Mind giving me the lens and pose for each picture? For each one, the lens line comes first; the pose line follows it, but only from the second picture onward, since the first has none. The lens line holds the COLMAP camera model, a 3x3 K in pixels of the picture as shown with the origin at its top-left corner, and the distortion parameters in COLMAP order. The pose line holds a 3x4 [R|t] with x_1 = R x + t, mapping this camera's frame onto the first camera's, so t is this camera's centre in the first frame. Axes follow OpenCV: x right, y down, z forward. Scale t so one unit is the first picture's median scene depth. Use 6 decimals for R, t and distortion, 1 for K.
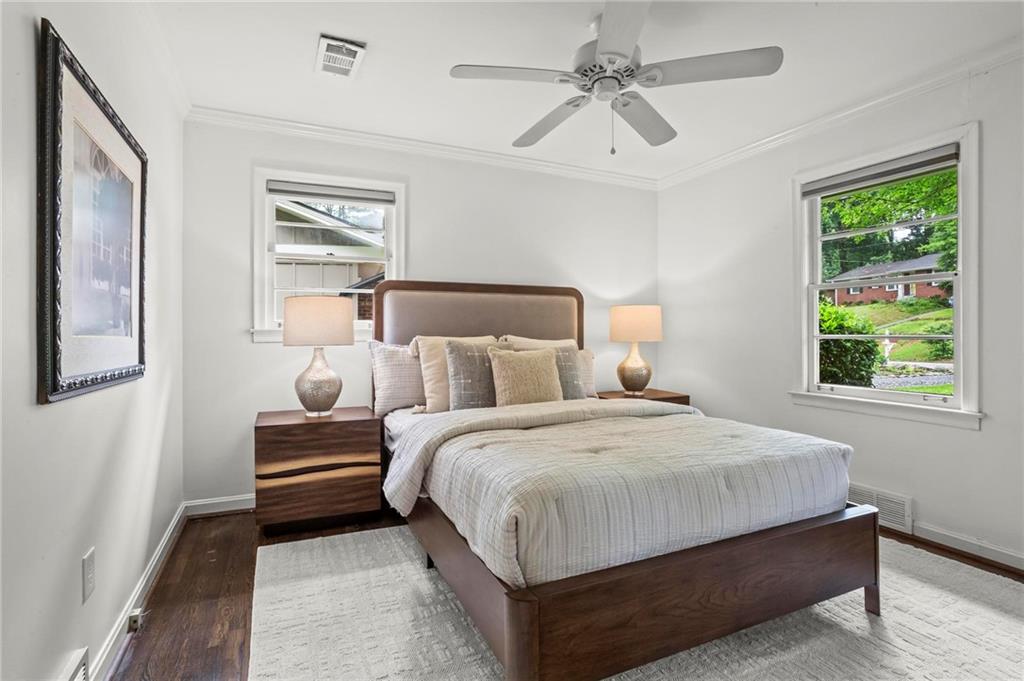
lens RADIAL K [[497.6, 0, 510.3], [0, 497.6, 333.2], [0, 0, 1]] dist [-0.014070, 0.008152]
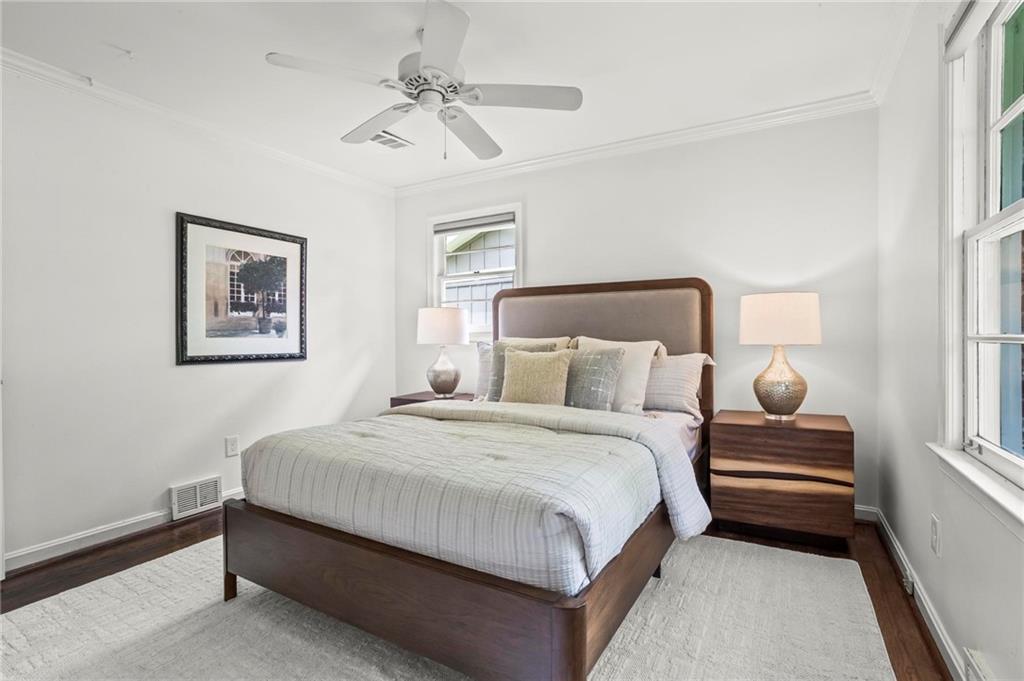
lens RADIAL K [[497.6, 0, 508.8], [0, 497.6, 343.4], [0, 0, 1]] dist [-0.014070, 0.008152]
pose [[0.577987, 0.011994, -0.815958, 0.613334], [0.007189, 0.999778, 0.019788, -0.001994], [0.816014, -0.017303, 0.577773, 0.278811]]
